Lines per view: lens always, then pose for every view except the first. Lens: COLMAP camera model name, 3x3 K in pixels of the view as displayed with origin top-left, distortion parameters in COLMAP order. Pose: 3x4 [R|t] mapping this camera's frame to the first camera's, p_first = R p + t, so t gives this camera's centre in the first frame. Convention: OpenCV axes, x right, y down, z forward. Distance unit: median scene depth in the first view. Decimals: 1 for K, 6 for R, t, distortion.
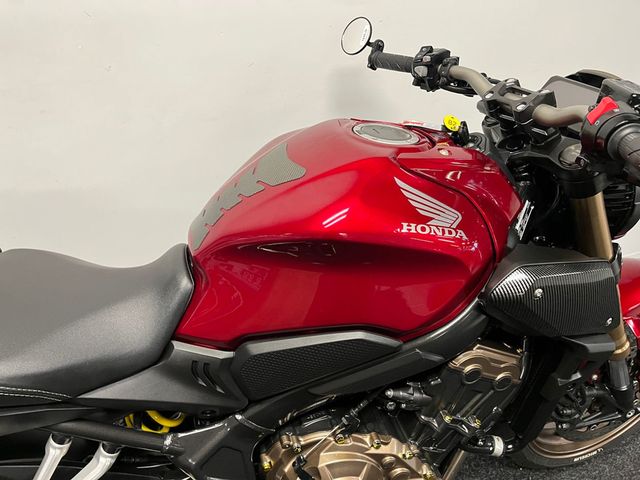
lens RADIAL K [[482.8, 0, 321.7], [0, 482.8, 234.3], [0, 0, 1]] dist [0.078358, -0.106826]
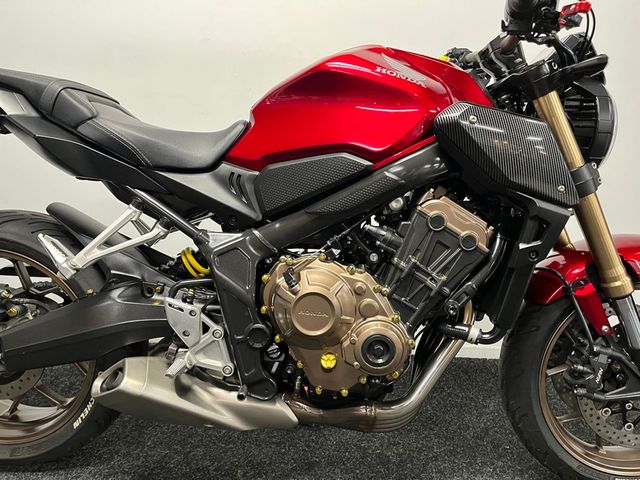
lens RADIAL K [[482.8, 0, 321.7], [0, 482.8, 234.3], [0, 0, 1]] dist [0.078358, -0.106826]
pose [[0.947056, 0.104666, -0.303528, 0.423321], [-0.208113, 0.919998, -0.332102, 0.812560], [0.244486, 0.377688, 0.893073, -0.140050]]
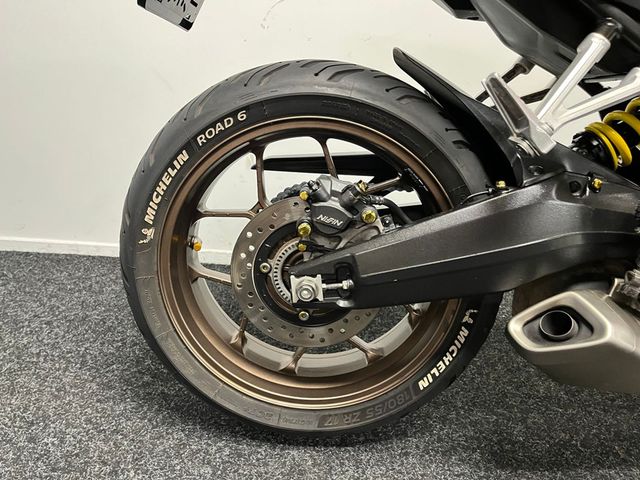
lens RADIAL K [[480.8, 0, 321.6], [0, 480.8, 240.5], [0, 0, 1]] dist [0.083806, -0.112516]
pose [[0.937527, 0.161871, -0.307962, -0.636936], [-0.229726, 0.952788, -0.198549, 0.972504], [0.261283, 0.256892, 0.930450, 0.159998]]
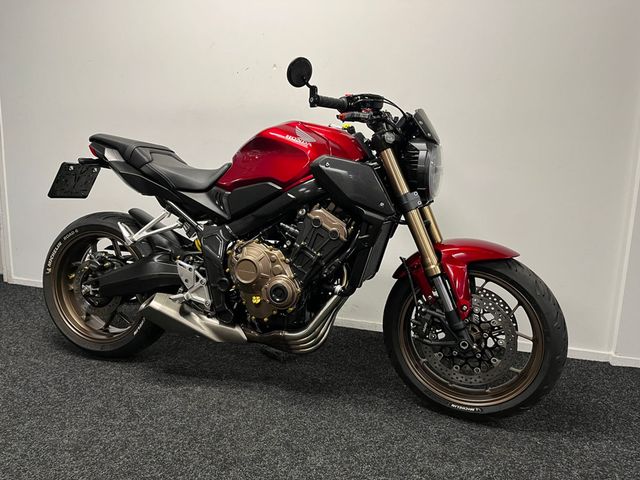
lens RADIAL K [[480.8, 0, 321.6], [0, 480.8, 240.5], [0, 0, 1]] dist [0.083806, -0.112516]
pose [[0.836390, 0.125675, -0.533533, 1.512712], [-0.335526, 0.887081, -0.317031, 1.057450], [0.433445, 0.444176, 0.784113, -0.613548]]
